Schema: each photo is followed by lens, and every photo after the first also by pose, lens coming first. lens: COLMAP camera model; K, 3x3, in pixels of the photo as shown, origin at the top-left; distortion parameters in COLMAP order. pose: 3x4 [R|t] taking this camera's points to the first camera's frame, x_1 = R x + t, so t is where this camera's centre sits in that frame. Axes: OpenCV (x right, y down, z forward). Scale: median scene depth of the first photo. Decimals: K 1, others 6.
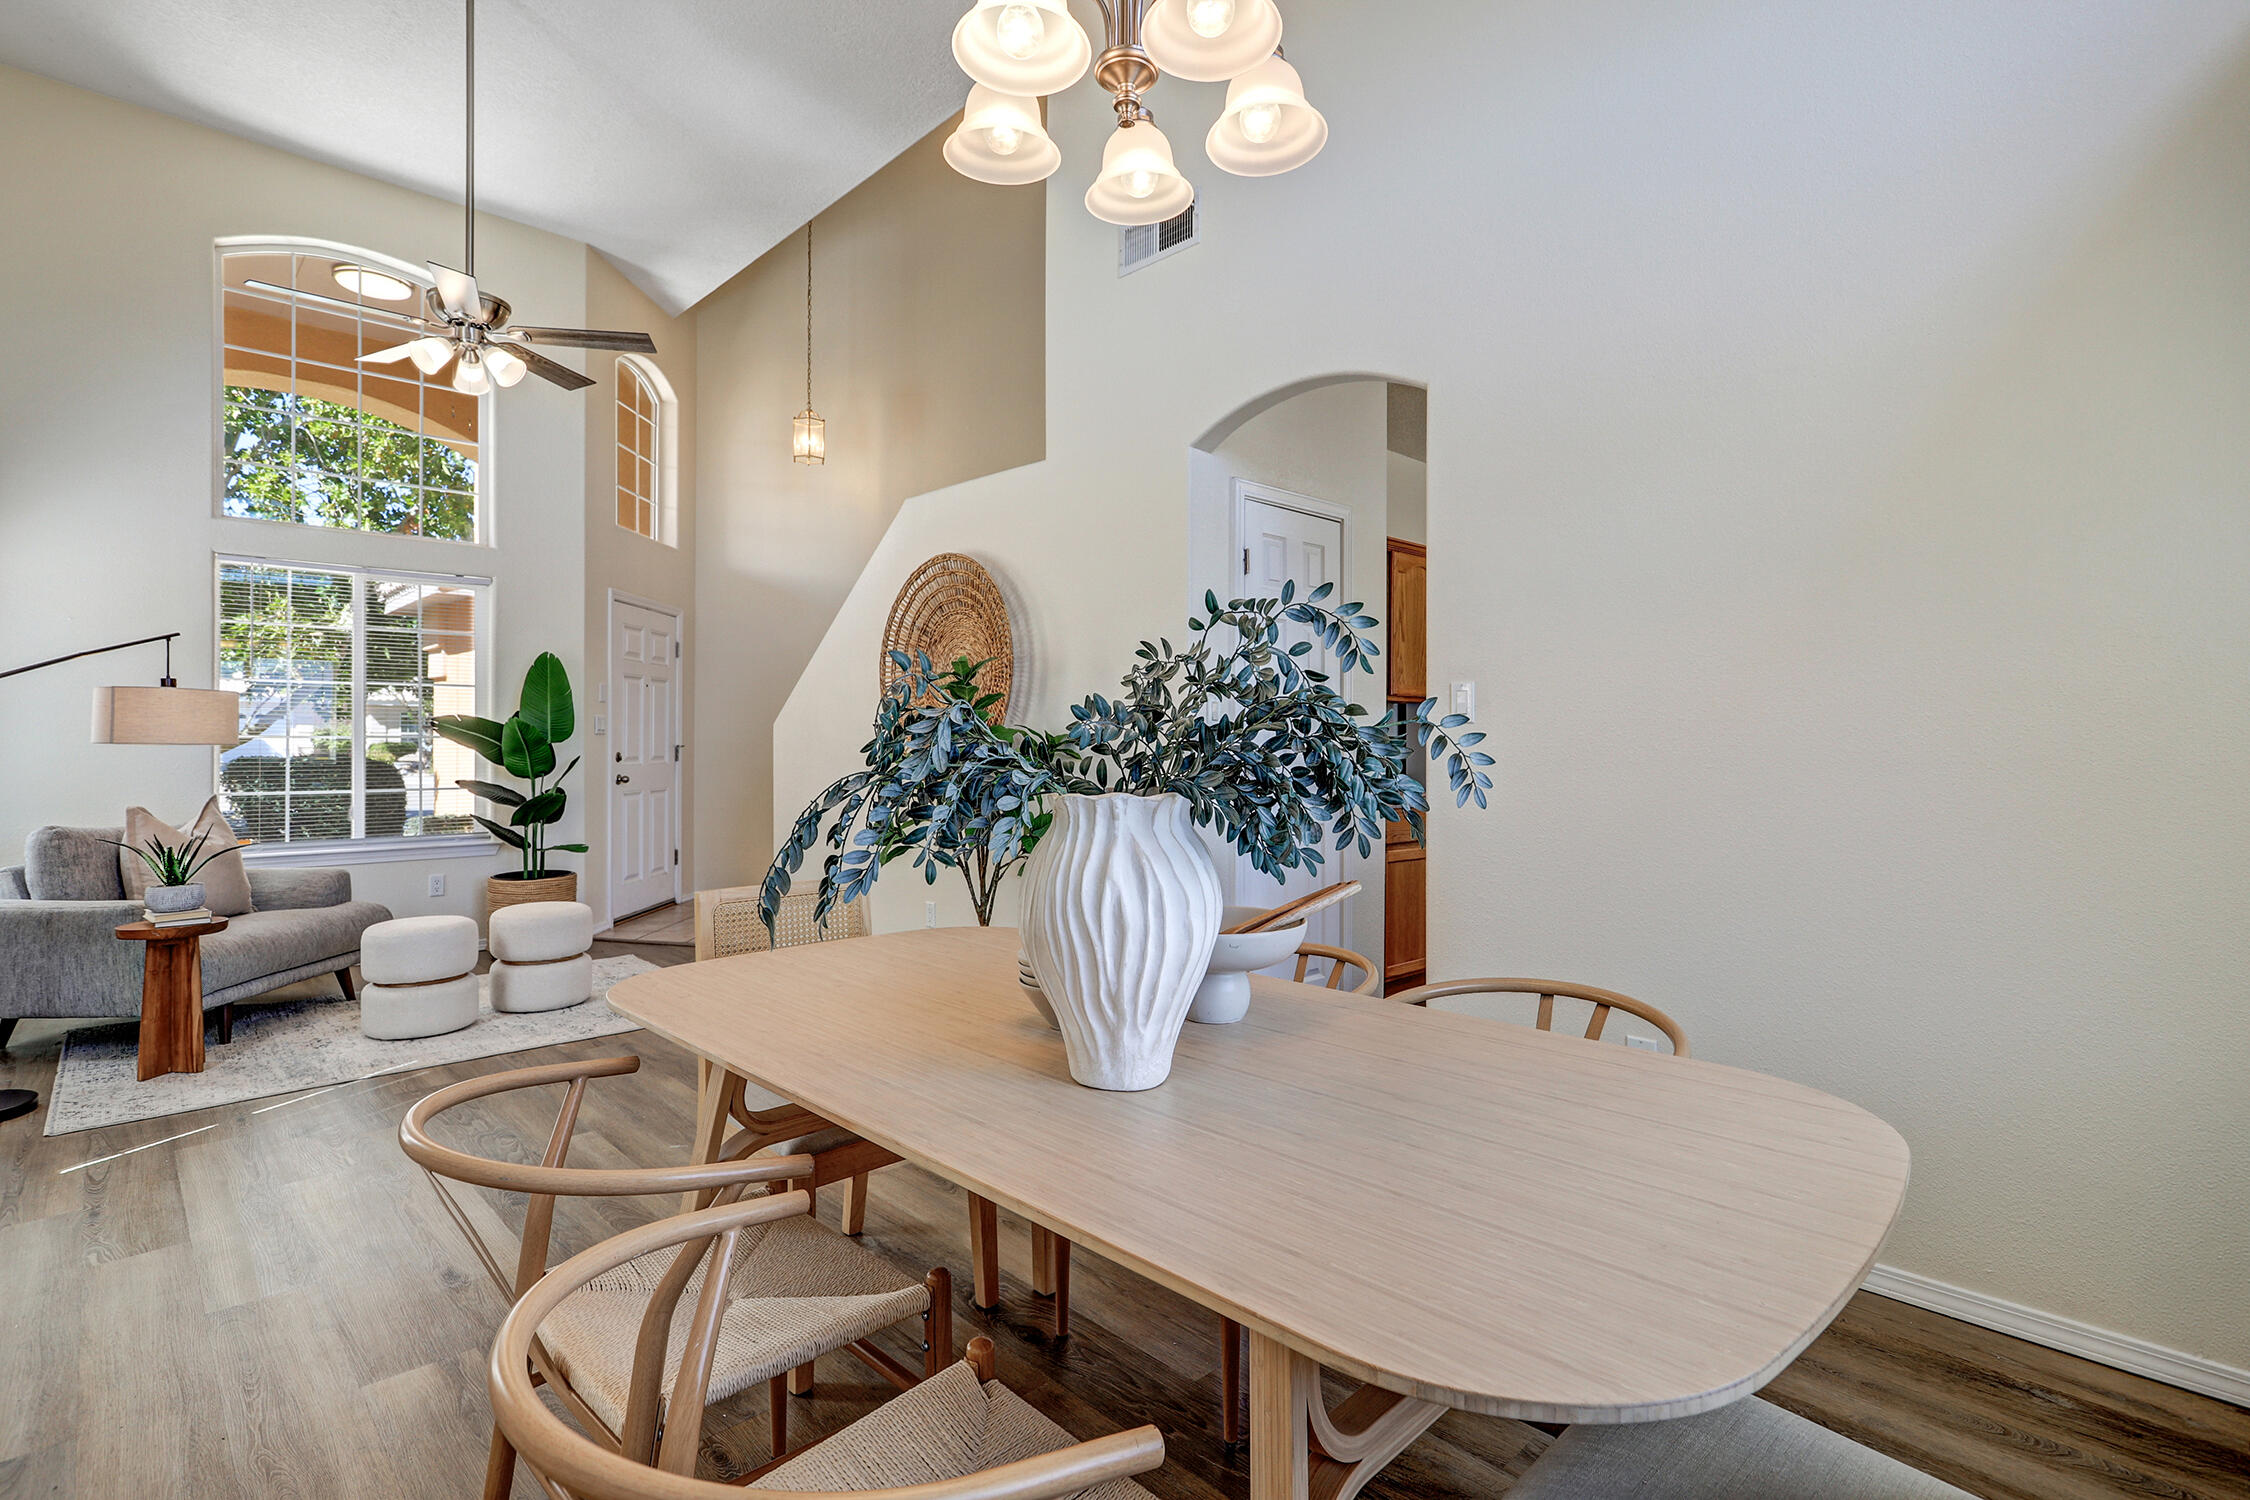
lens RADIAL K [[1073.9, 0, 1125.0], [0, 1073.9, 750.0], [0, 0, 1]] dist [-0.000424, -0.000200]
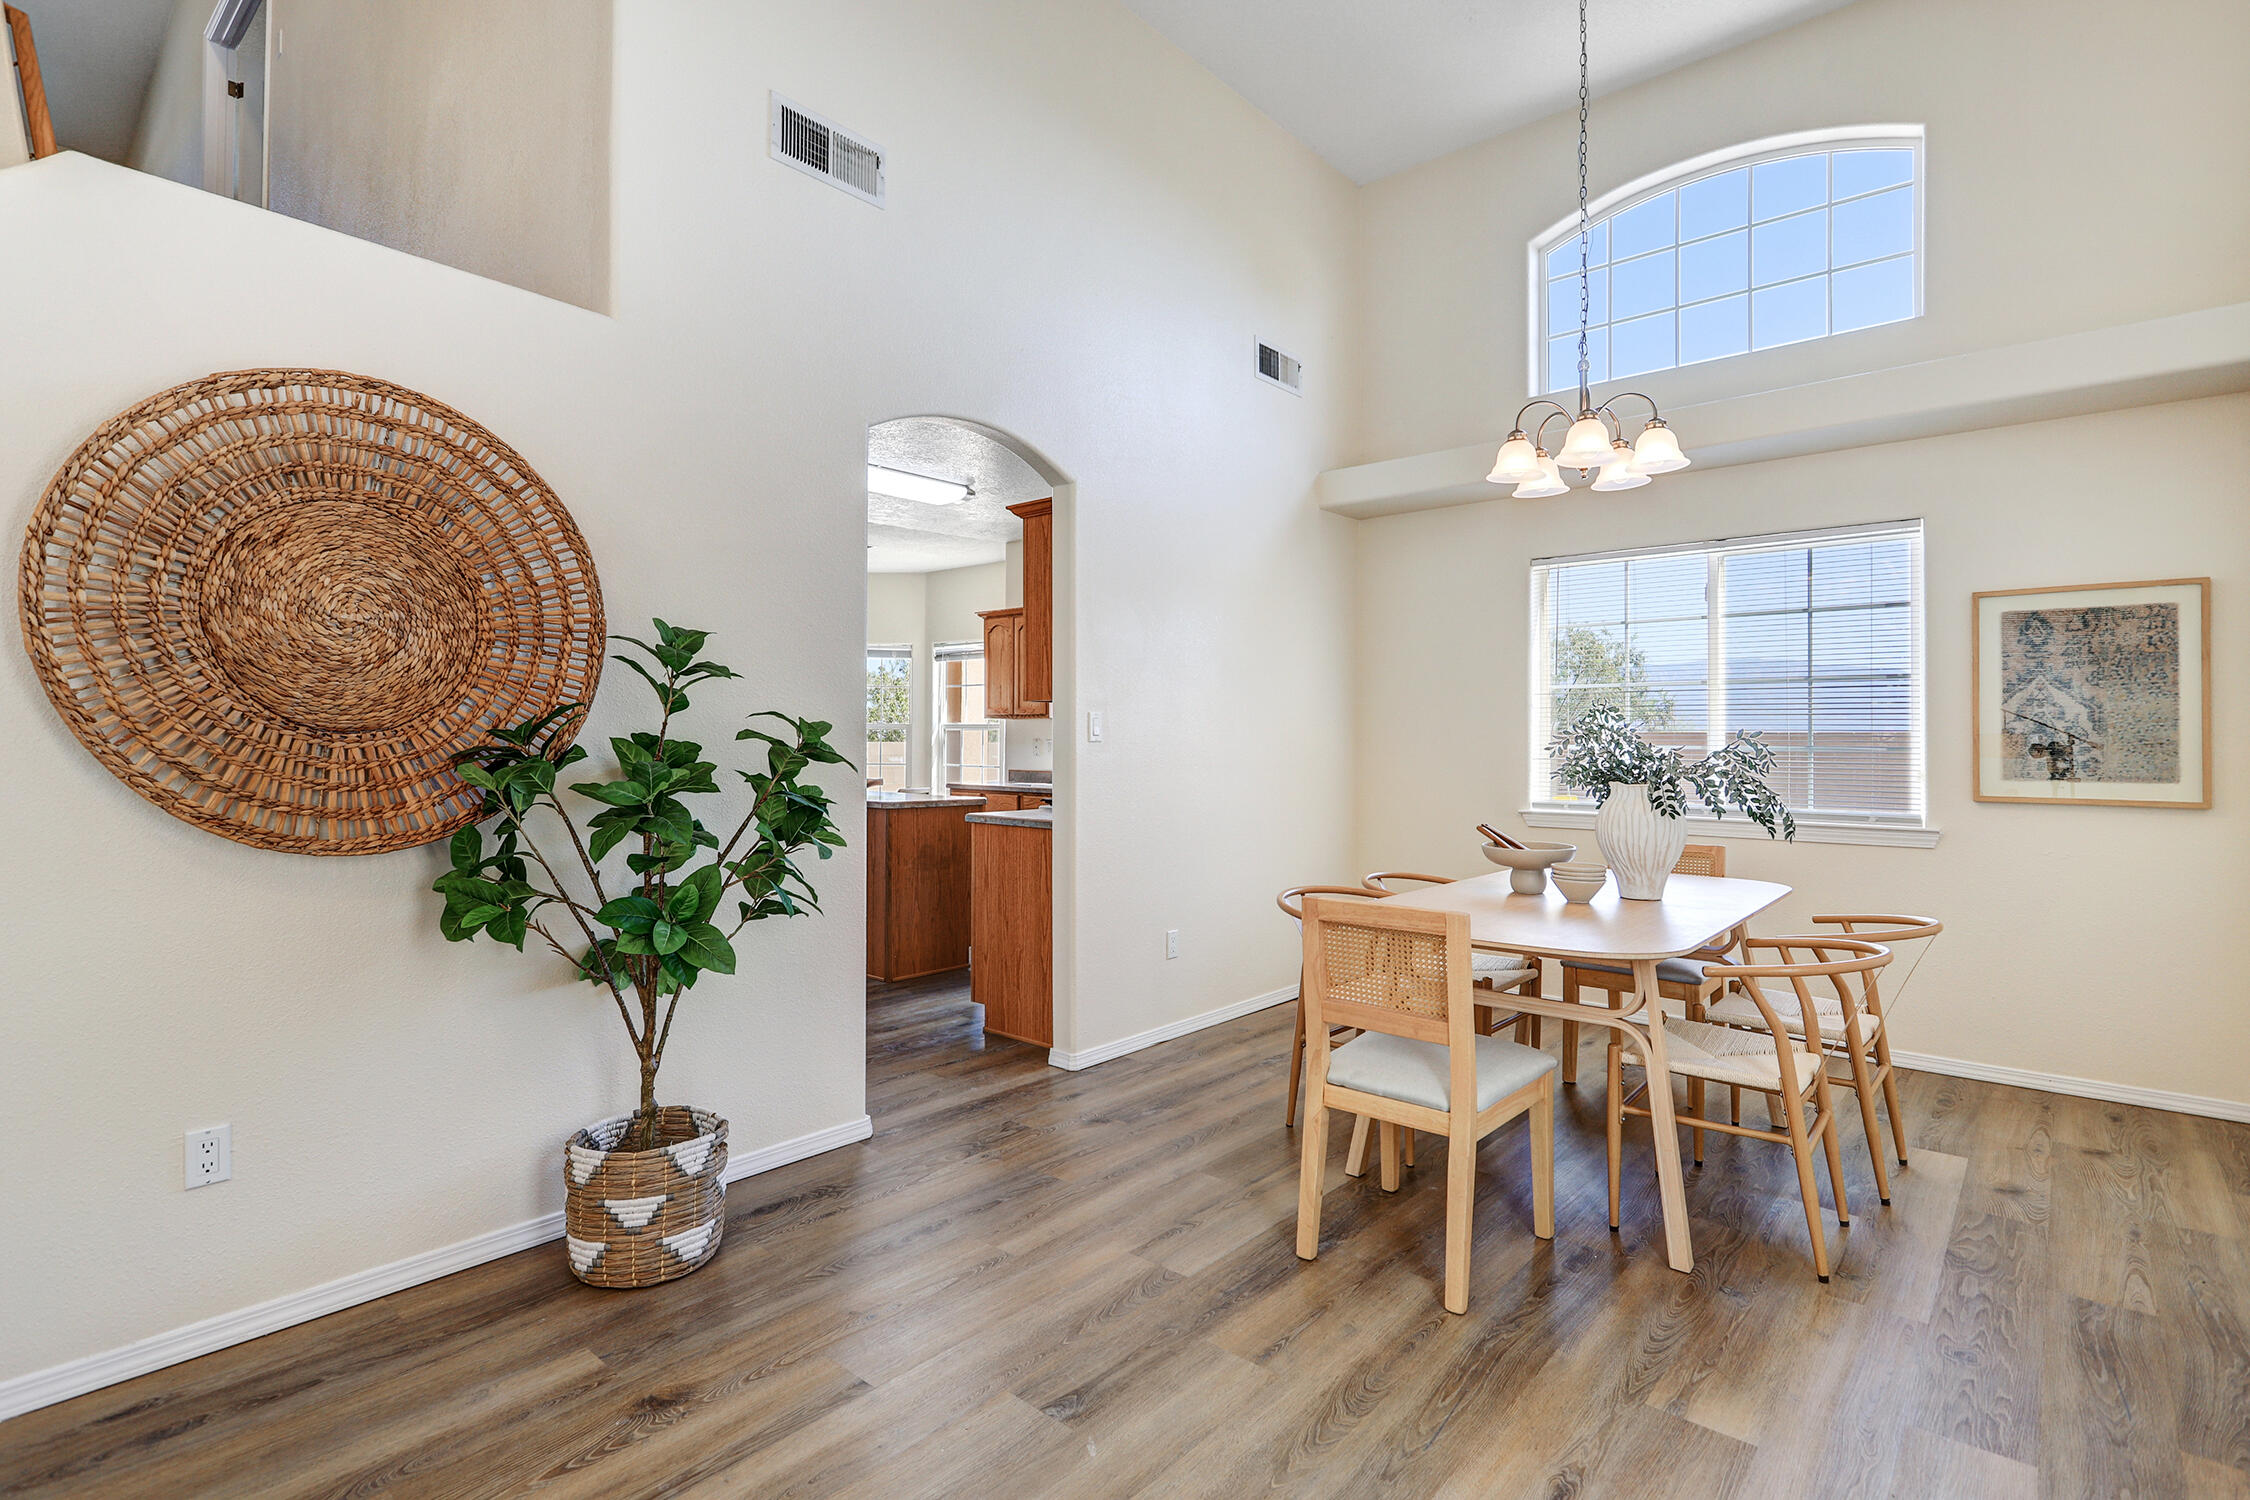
lens RADIAL K [[1073.9, 0, 1125.0], [0, 1073.9, 750.0], [0, 0, 1]] dist [-0.000424, -0.000200]
pose [[-0.090404, -0.011704, 0.995836, -0.734256], [0.000222, 0.999931, 0.011772, -0.020553], [-0.995905, 0.001285, -0.090395, 0.751547]]
